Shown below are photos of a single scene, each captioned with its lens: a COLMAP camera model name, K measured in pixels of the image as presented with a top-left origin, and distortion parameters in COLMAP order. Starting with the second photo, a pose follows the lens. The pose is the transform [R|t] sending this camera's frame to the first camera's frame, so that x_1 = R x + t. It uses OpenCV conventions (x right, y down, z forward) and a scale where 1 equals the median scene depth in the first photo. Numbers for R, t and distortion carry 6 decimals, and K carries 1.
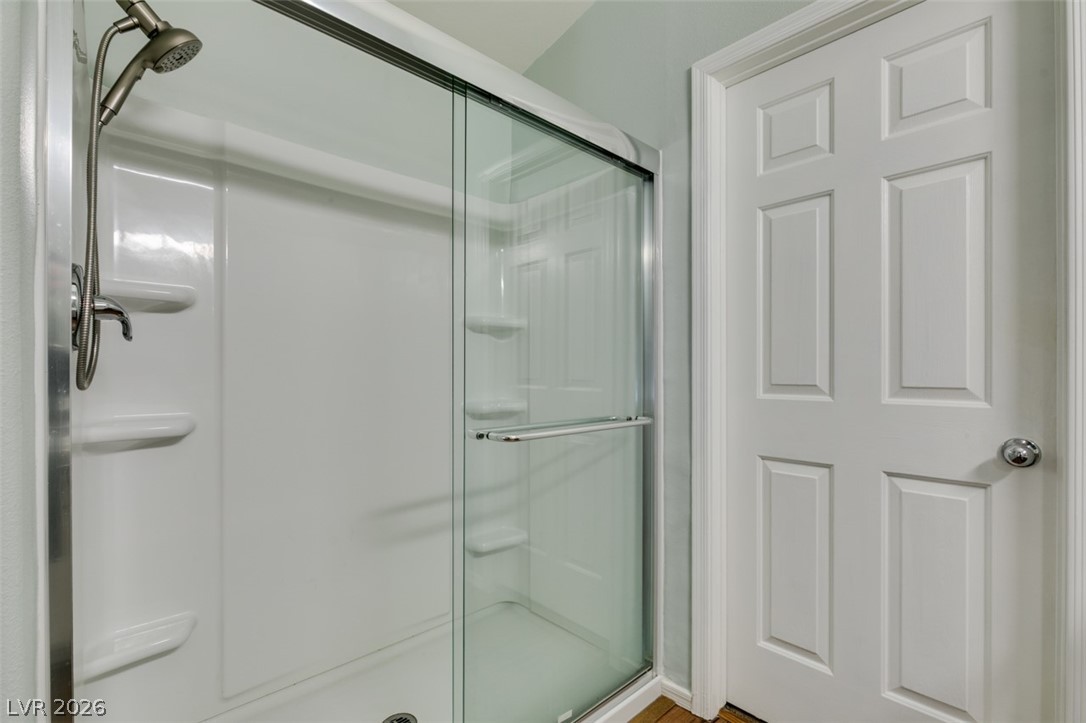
lens RADIAL K [[483.8, 0, 543.5], [0, 483.8, 365.7], [0, 0, 1]] dist [-0.001592, -0.000127]
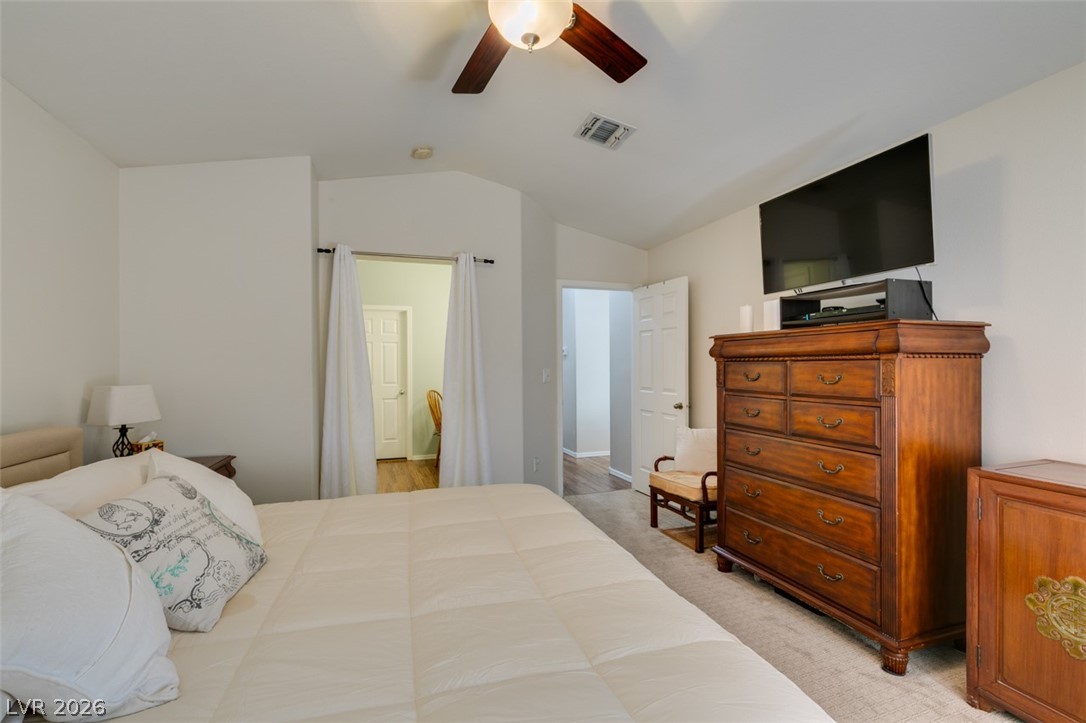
lens RADIAL K [[483.8, 0, 544.9], [0, 483.8, 367.2], [0, 0, 1]] dist [-0.001592, -0.000127]
pose [[0.463335, -0.001710, 0.886181, -3.151202], [0.004119, 0.999991, -0.000224, -0.114915], [-0.886173, 0.003754, 0.463338, -3.015956]]
